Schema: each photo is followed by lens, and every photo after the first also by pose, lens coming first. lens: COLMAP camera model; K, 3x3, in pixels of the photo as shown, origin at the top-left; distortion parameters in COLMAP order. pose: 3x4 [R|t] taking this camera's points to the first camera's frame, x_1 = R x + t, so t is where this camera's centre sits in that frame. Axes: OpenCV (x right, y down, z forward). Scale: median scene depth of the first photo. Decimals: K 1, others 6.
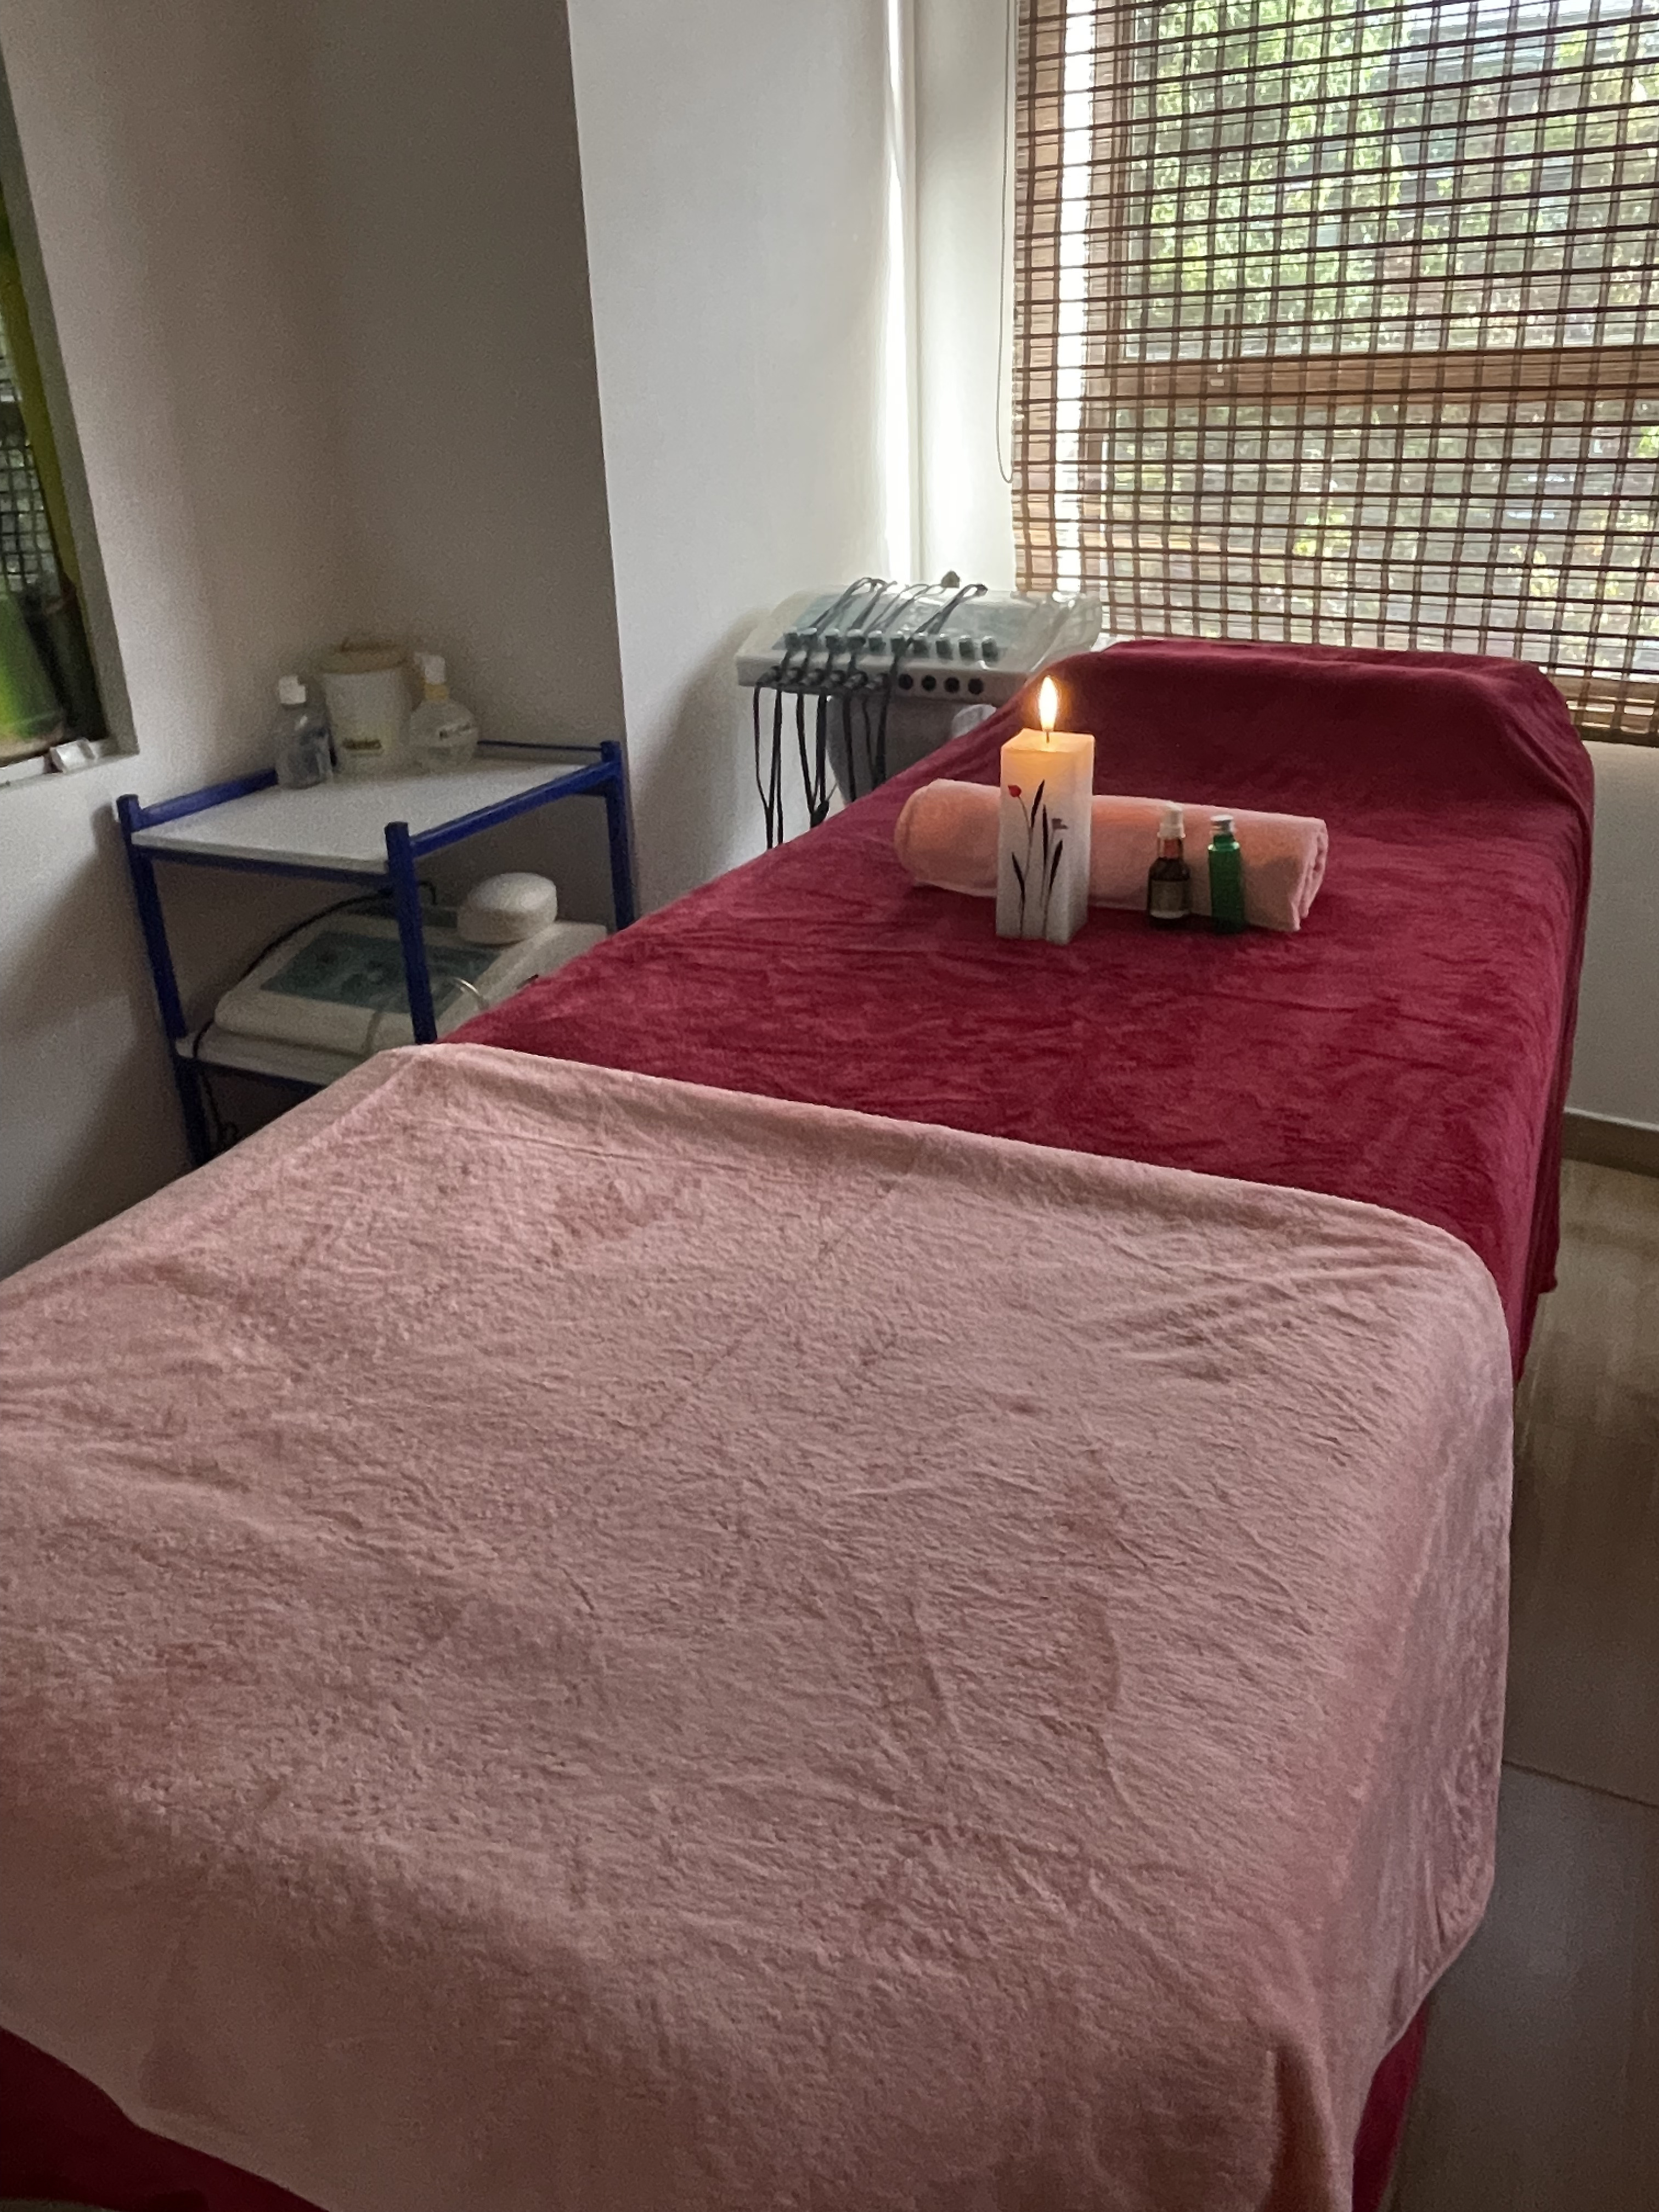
lens RADIAL K [[1690.3, 0, 829.5], [0, 1690.3, 1106.0], [0, 0, 1]] dist [0.009320, 0.003666]
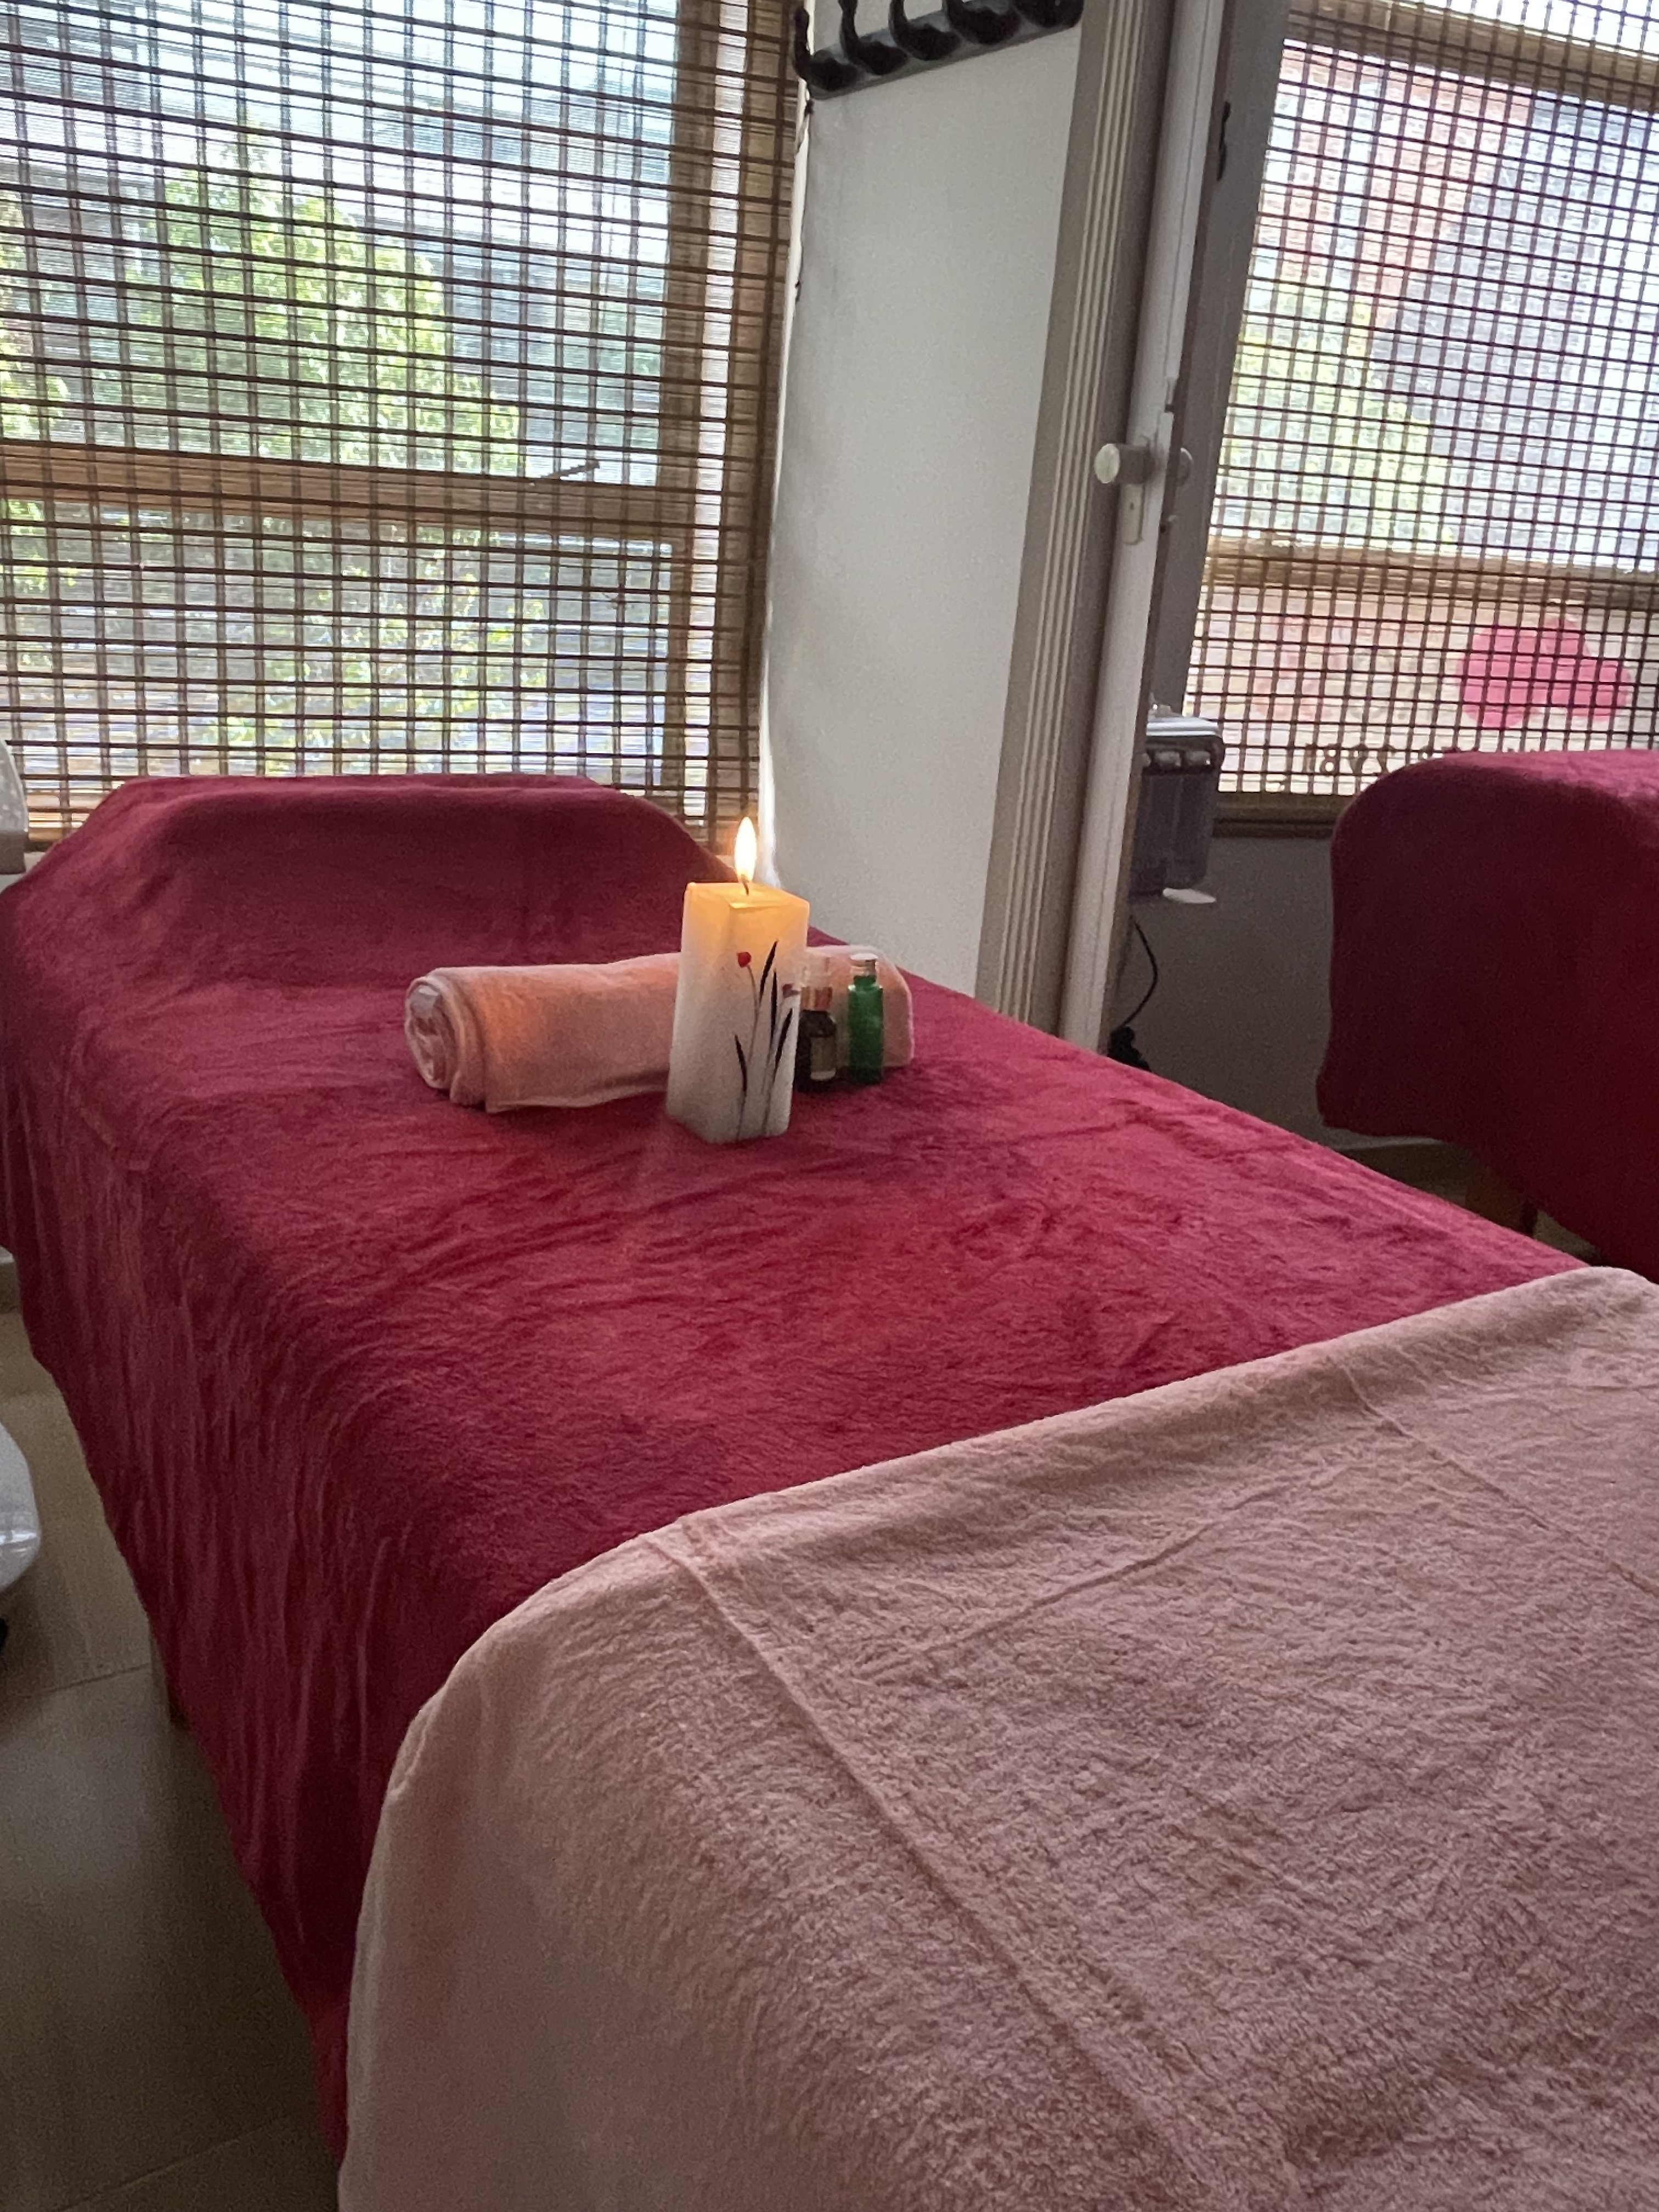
lens RADIAL K [[1690.3, 0, 829.5], [0, 1690.3, 1106.0], [0, 0, 1]] dist [0.009320, 0.003666]
pose [[0.517774, -0.215353, 0.827969, -0.568563], [0.271255, 0.959189, 0.079852, -0.182866], [-0.811376, 0.183245, 0.555059, 0.572224]]
